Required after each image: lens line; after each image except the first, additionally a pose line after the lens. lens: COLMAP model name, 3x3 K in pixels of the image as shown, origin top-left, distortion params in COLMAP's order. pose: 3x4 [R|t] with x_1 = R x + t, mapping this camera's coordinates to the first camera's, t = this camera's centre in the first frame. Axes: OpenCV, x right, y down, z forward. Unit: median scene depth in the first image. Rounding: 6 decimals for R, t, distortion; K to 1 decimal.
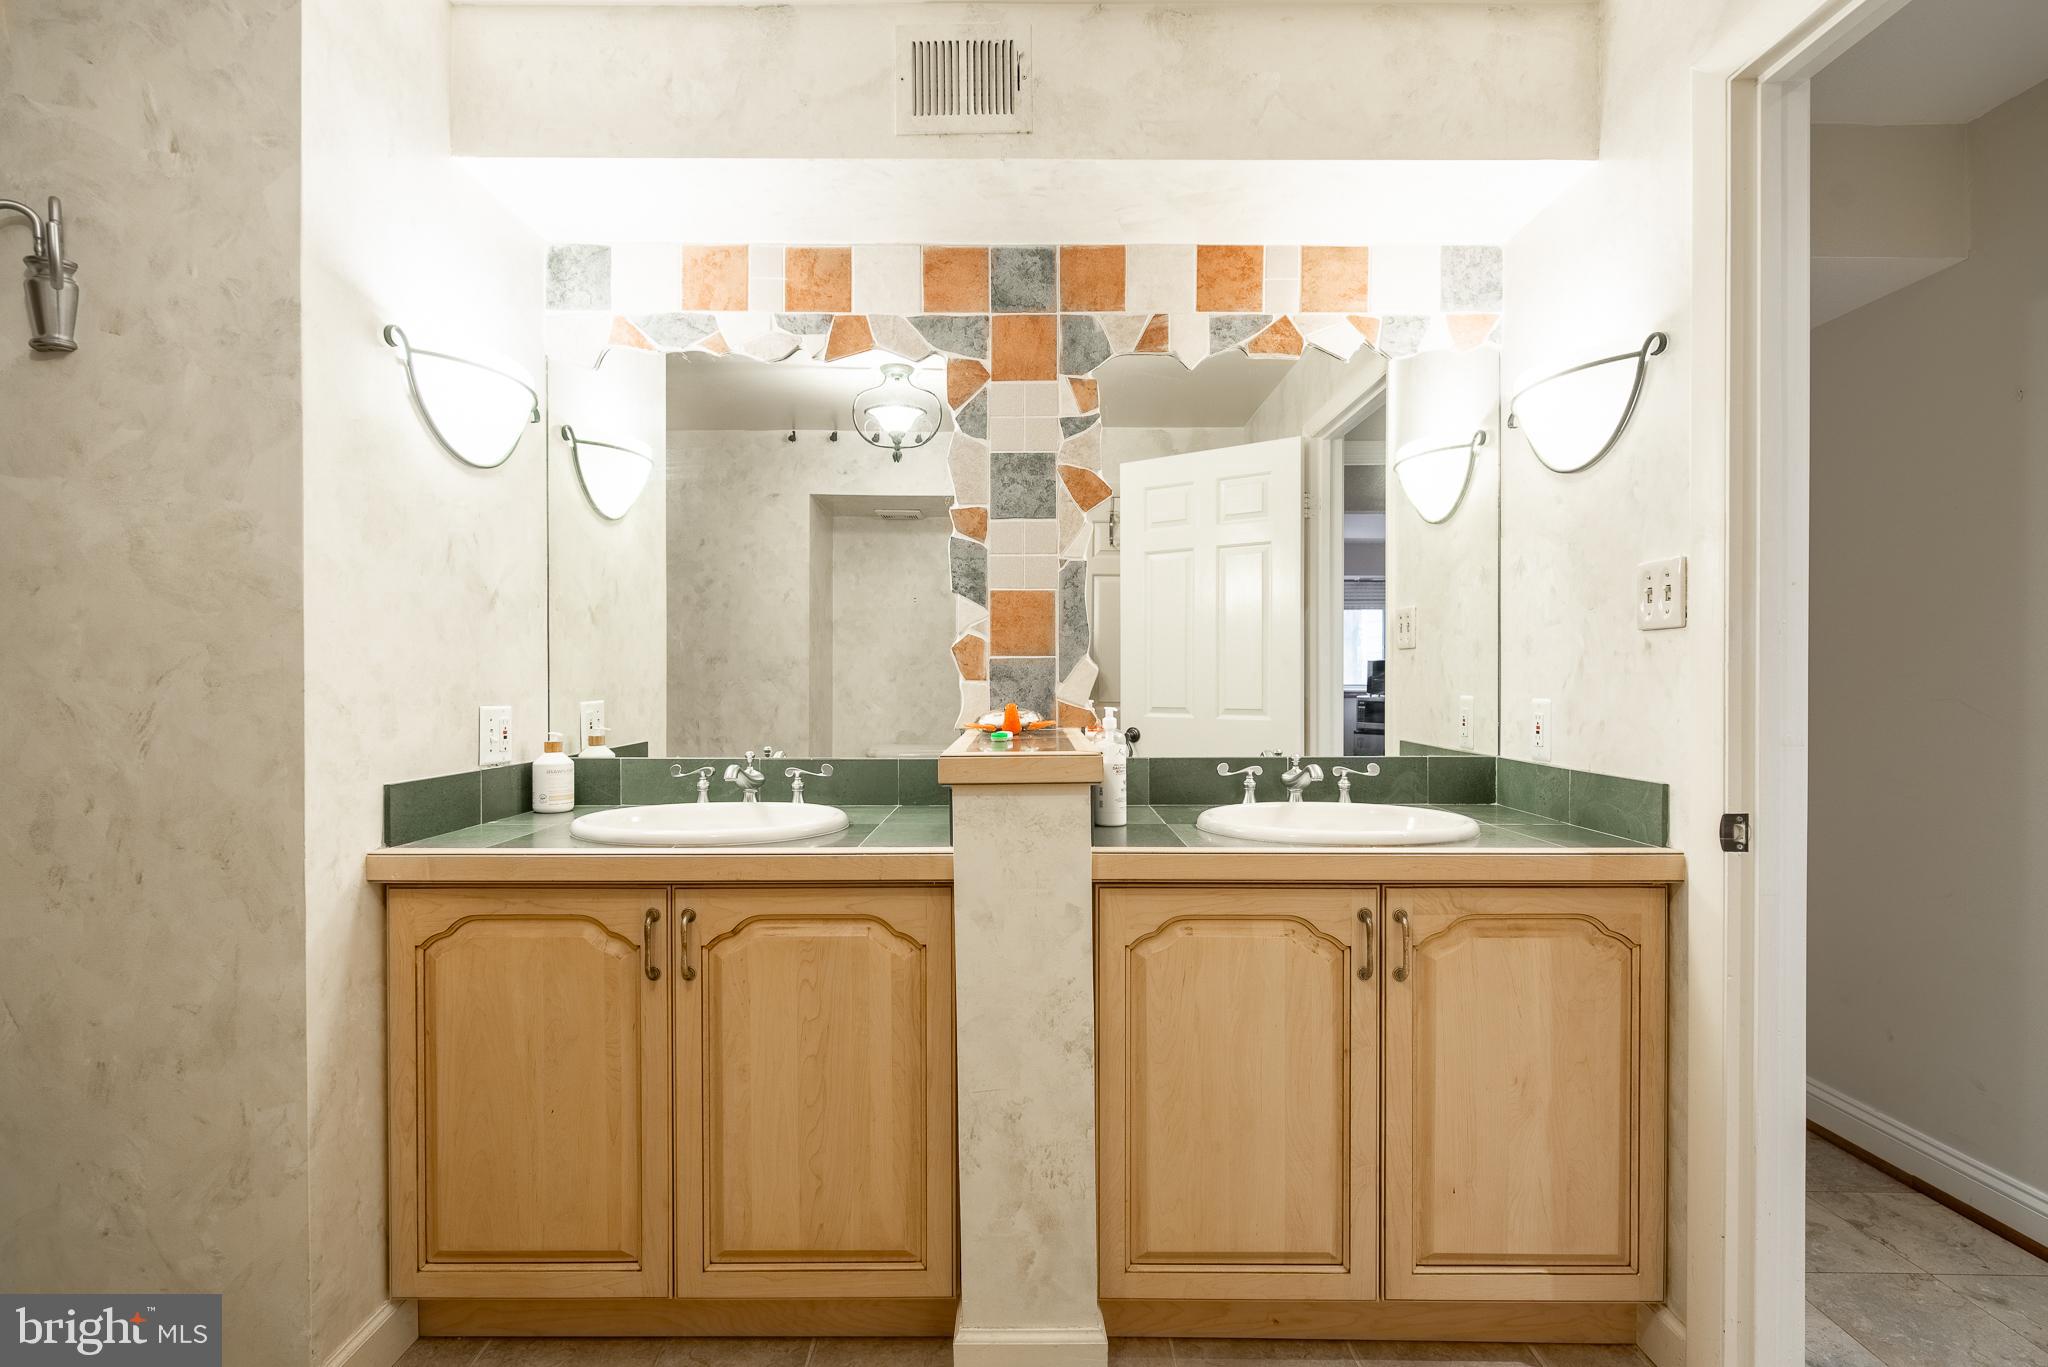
lens RADIAL K [[940.9, 0, 1021.5], [0, 940.9, 697.5], [0, 0, 1]] dist [-0.001543, -0.000903]
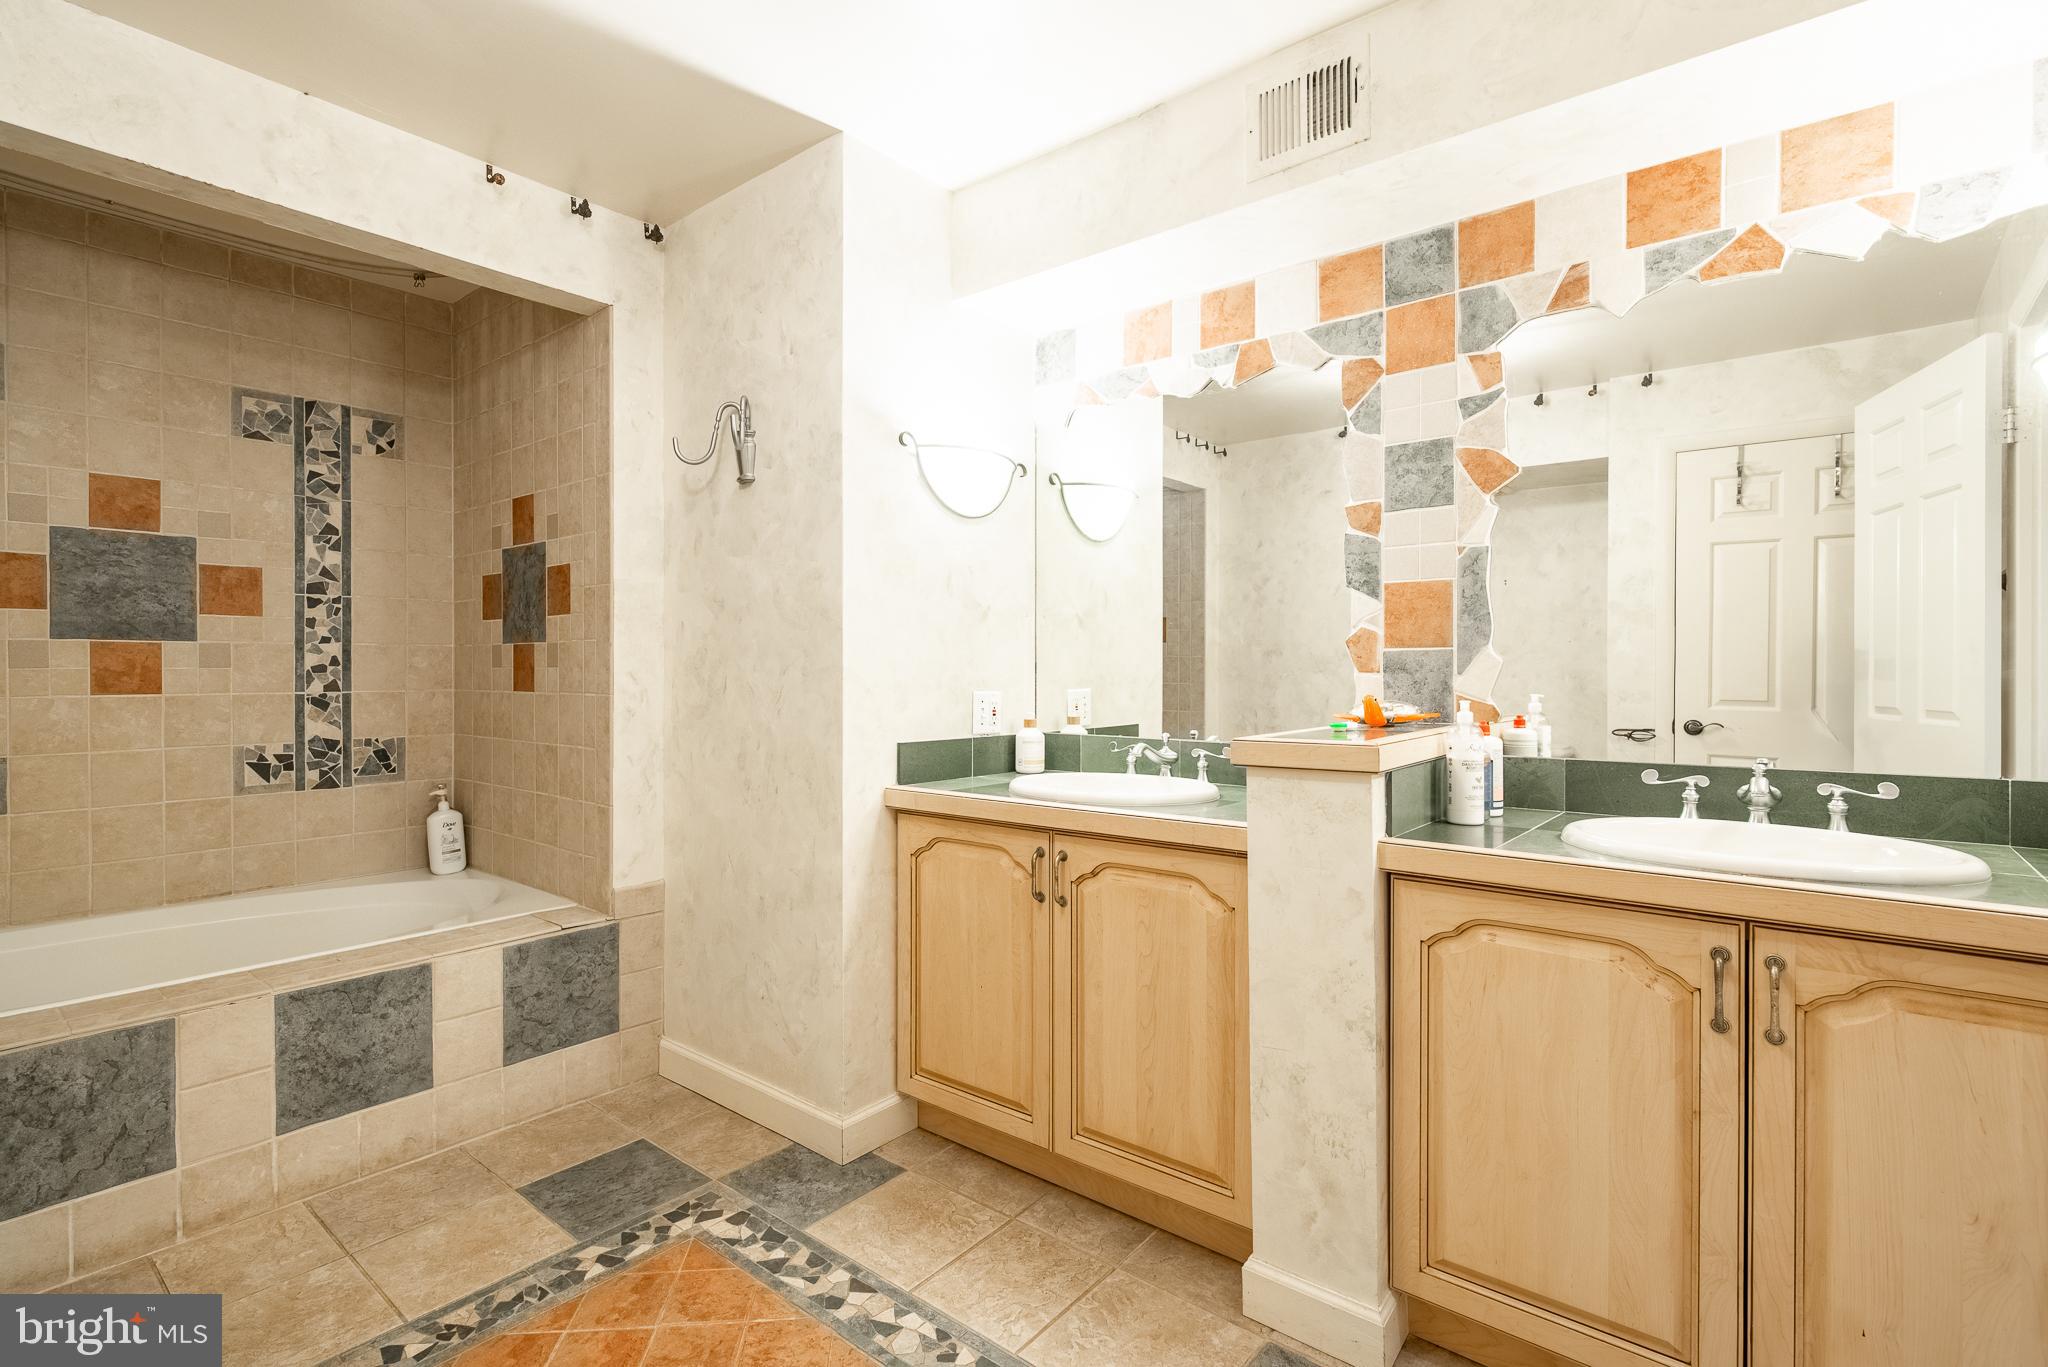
lens RADIAL K [[939.8, 0, 1014.9], [0, 939.8, 687.1], [0, 0, 1]] dist [-0.000311, -0.000493]
pose [[0.780314, 0.010444, -0.625301, 0.297457], [-0.011762, 0.999929, 0.002023, -0.000143], [0.625277, 0.005776, 0.780381, -0.031535]]
